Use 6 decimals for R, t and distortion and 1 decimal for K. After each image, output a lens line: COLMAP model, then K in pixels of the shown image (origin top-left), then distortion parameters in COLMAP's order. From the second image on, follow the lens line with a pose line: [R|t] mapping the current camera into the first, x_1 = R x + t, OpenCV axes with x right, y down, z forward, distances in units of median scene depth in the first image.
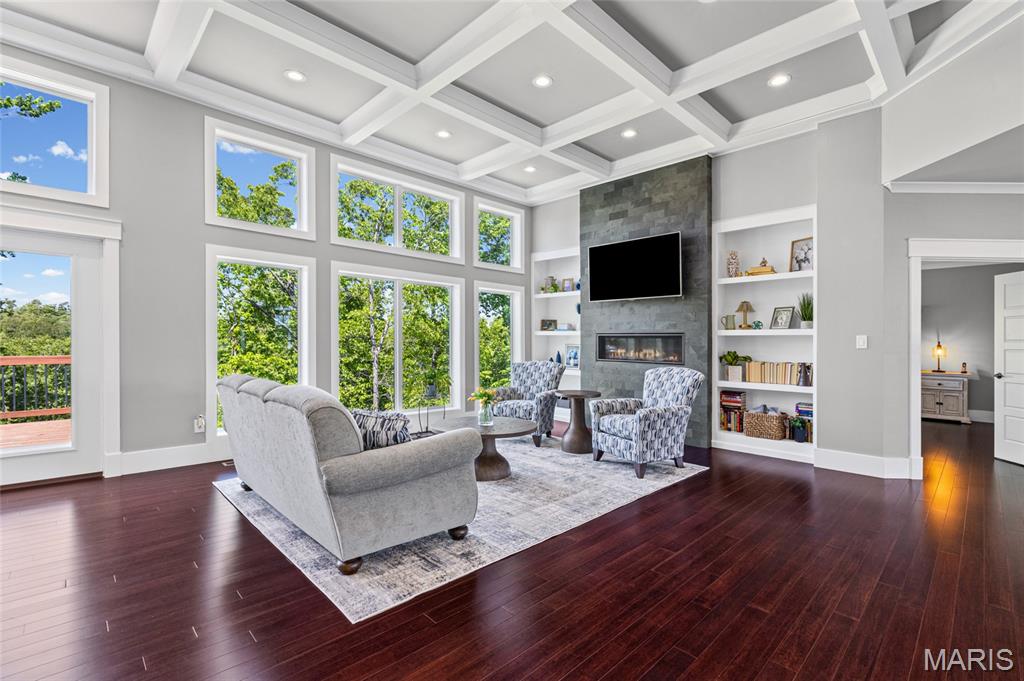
lens RADIAL K [[458.0, 0, 505.6], [0, 458.0, 343.3], [0, 0, 1]] dist [-0.003579, 0.001468]
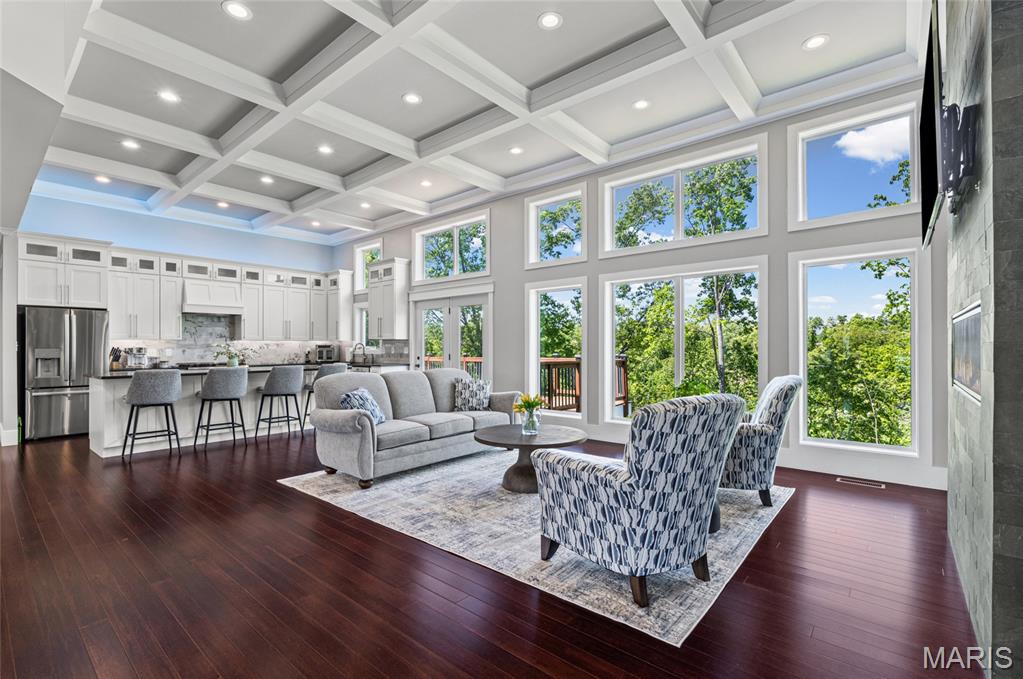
lens RADIAL K [[457.5, 0, 516.5], [0, 457.5, 343.8], [0, 0, 1]] dist [-0.003579, 0.001468]
pose [[0.101711, -0.019637, -0.994620, 0.651108], [0.008228, 0.999788, -0.018898, 0.006334], [0.994780, -0.006262, 0.101851, 0.641099]]
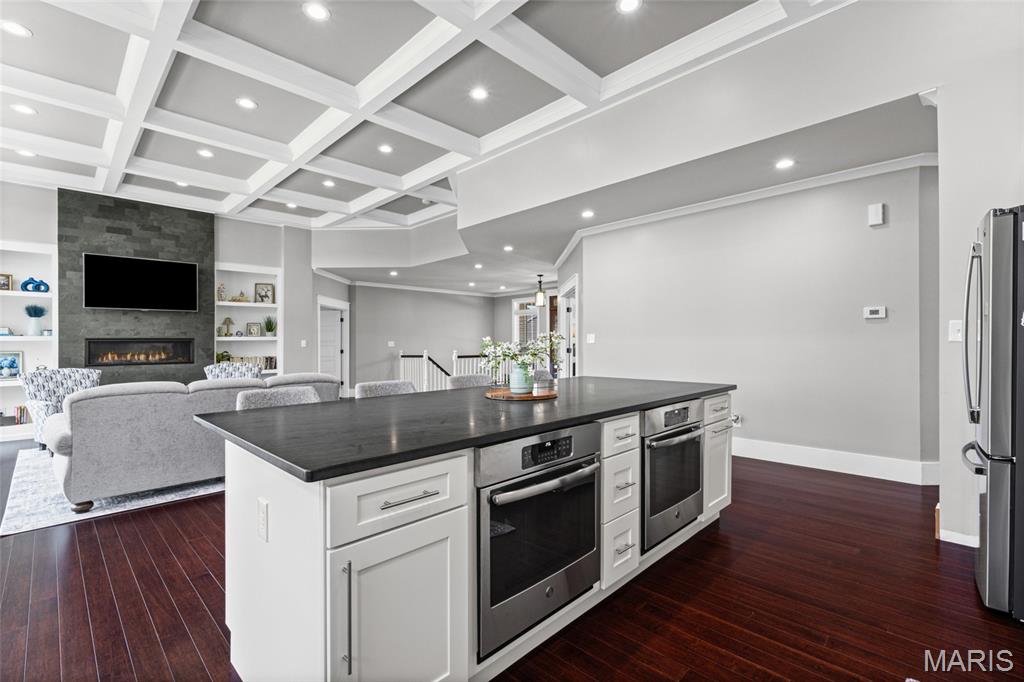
lens RADIAL K [[458.0, 0, 515.0], [0, 458.0, 335.6], [0, 0, 1]] dist [-0.003579, 0.001468]
pose [[-0.024790, 0.001026, 0.999692, -0.966704], [0.011214, 0.999937, -0.000748, -0.020716], [-0.999630, 0.011192, -0.024799, 0.097924]]
